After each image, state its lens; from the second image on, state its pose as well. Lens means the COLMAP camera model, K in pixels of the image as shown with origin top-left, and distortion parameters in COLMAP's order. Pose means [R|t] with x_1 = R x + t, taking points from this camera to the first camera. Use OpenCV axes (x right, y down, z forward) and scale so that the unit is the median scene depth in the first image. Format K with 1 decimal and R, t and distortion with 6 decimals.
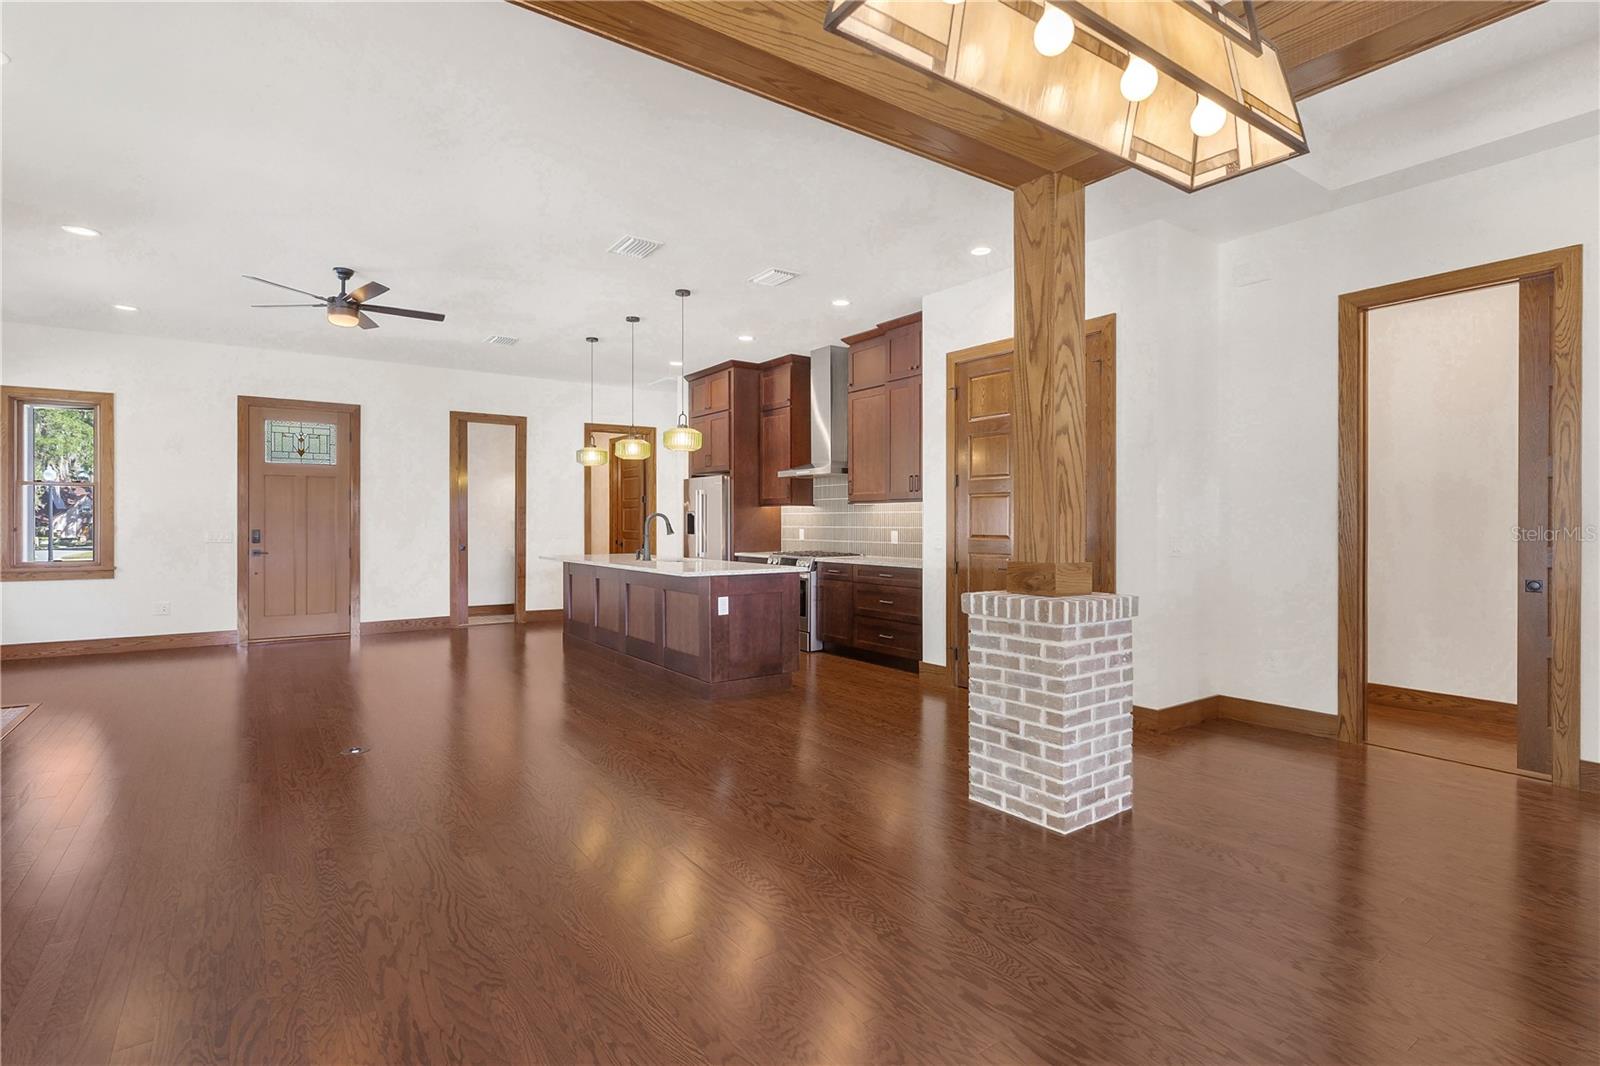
lens RADIAL K [[779.6, 0, 796.7], [0, 779.6, 530.2], [0, 0, 1]] dist [-0.001084, 0.000118]
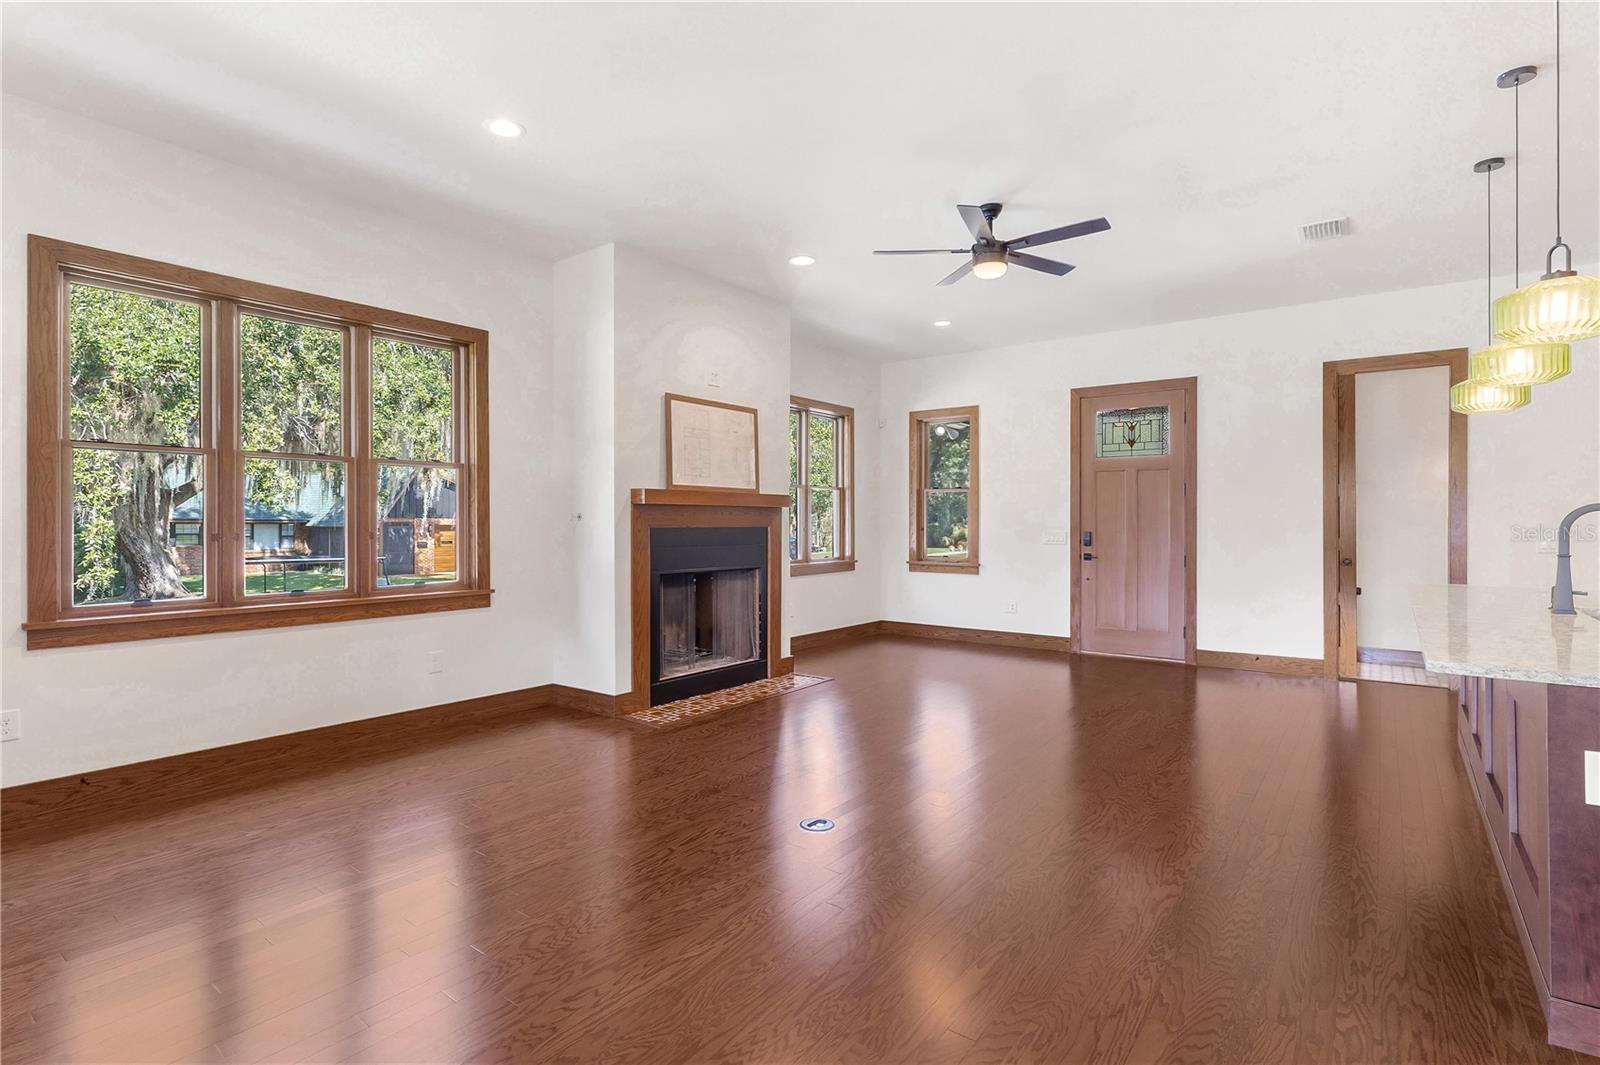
lens RADIAL K [[779.6, 0, 807.8], [0, 779.6, 523.4], [0, 0, 1]] dist [-0.001084, 0.000118]
pose [[0.310090, -0.002036, -0.950705, 0.082802], [-0.006859, 0.999967, -0.004379, -0.003667], [0.950683, 0.007878, 0.310065, 0.400053]]
